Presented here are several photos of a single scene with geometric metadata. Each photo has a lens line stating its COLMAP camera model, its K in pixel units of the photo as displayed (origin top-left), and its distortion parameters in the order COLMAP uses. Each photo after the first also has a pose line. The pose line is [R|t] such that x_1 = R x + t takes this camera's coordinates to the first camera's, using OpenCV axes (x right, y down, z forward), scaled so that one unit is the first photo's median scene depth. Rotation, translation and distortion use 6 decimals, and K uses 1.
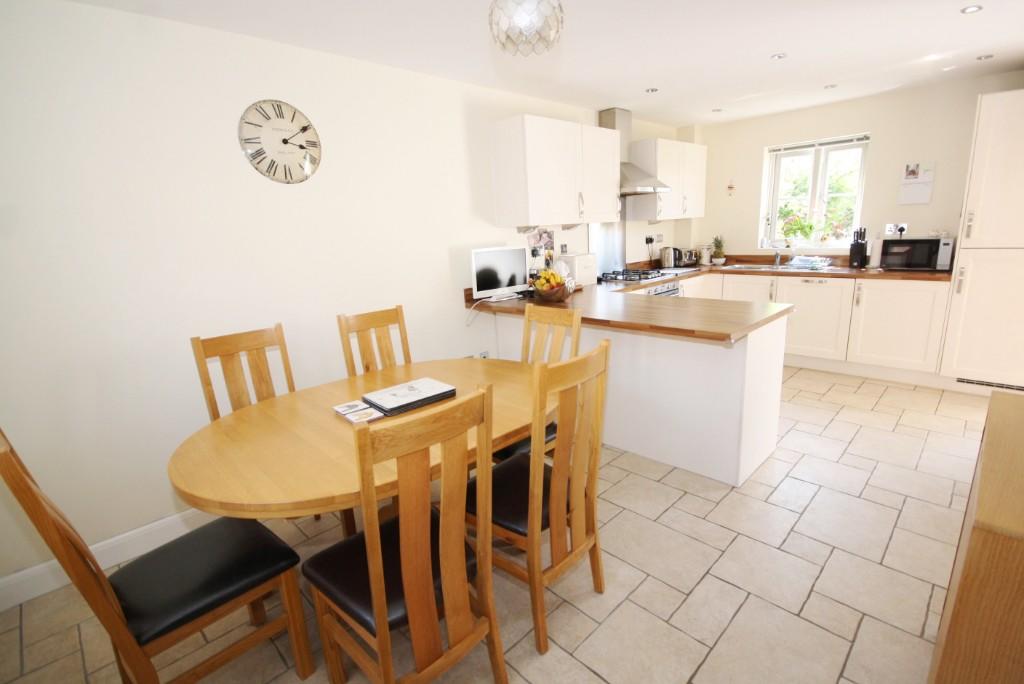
lens RADIAL K [[481.8, 0, 512.8], [0, 481.8, 342.4], [0, 0, 1]] dist [-0.005983, 0.000647]
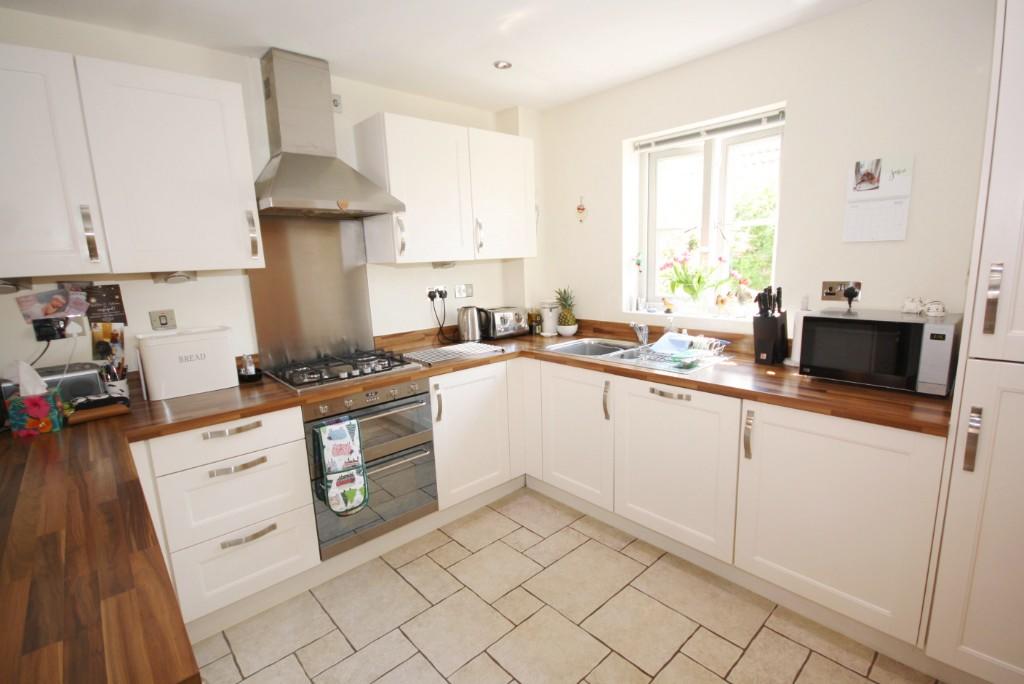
lens RADIAL K [[481.8, 0, 512.2], [0, 481.8, 342.3], [0, 0, 1]] dist [-0.005983, 0.000647]
pose [[0.999252, 0.022722, -0.031282, 0.430790], [-0.024515, 0.998007, -0.058152, -0.131945], [0.029898, 0.058875, 0.997818, 0.450173]]
